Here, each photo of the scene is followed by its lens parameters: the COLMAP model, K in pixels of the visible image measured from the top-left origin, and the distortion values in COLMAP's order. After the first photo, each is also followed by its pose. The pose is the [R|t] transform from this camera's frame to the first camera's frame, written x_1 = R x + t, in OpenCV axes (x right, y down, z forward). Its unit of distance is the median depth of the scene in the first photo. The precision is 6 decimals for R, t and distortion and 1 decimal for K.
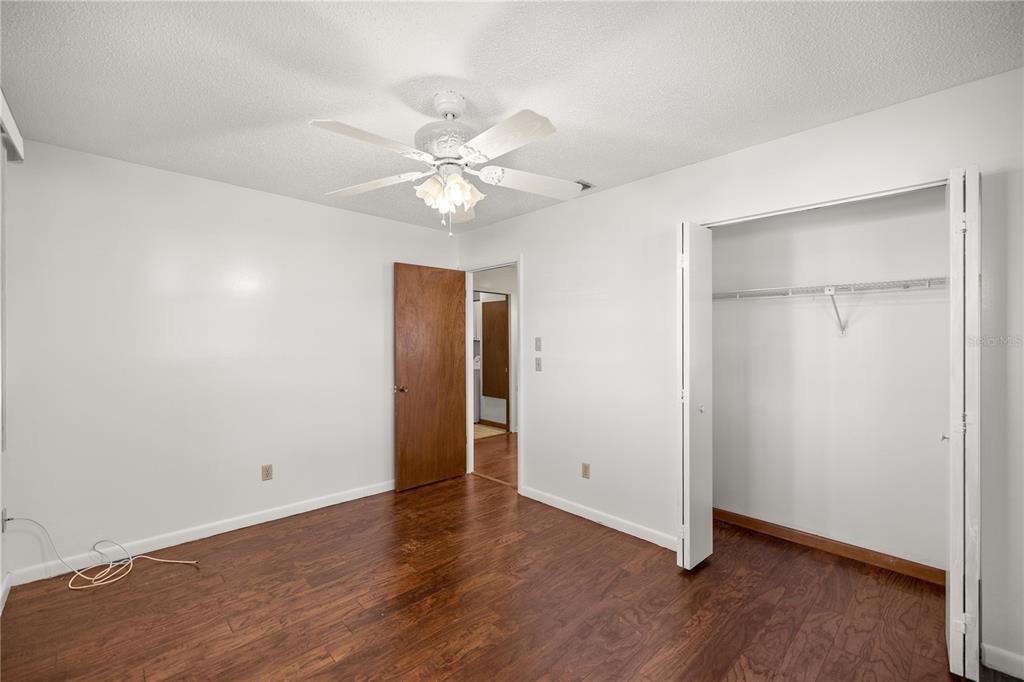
lens RADIAL K [[437.8, 0, 510.8], [0, 437.8, 340.6], [0, 0, 1]] dist [0.000533, 0.000550]
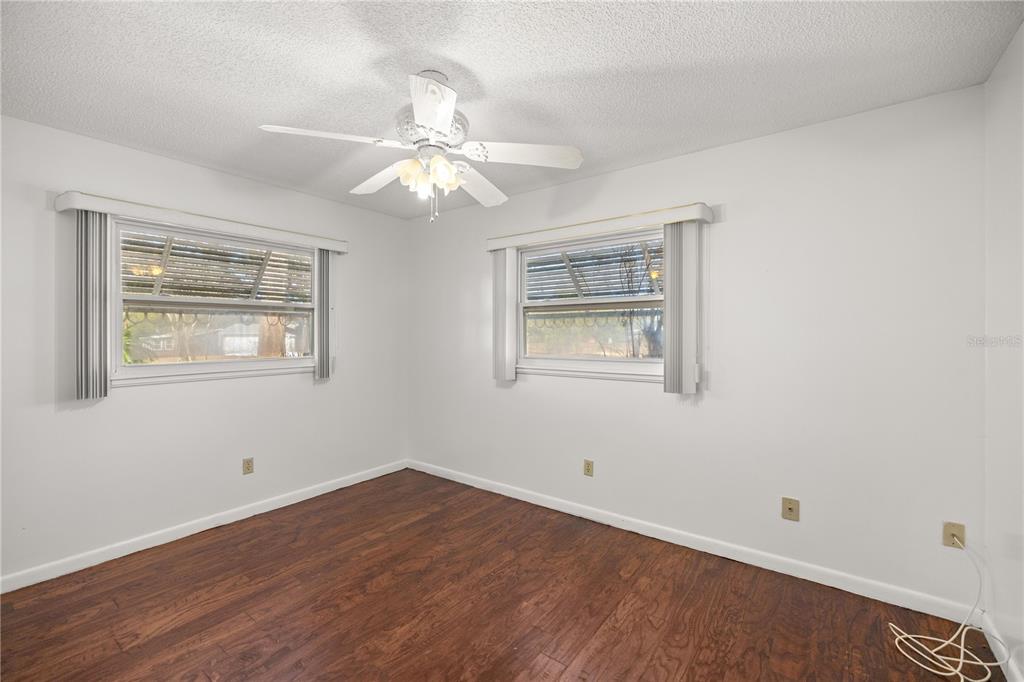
lens RADIAL K [[437.8, 0, 511.3], [0, 437.8, 340.1], [0, 0, 1]] dist [0.000533, 0.000550]
pose [[-0.985173, 0.000895, -0.171562, -0.149051], [-0.001823, 0.999875, 0.015679, 0.007273], [0.171555, 0.015760, -0.985049, 1.991044]]
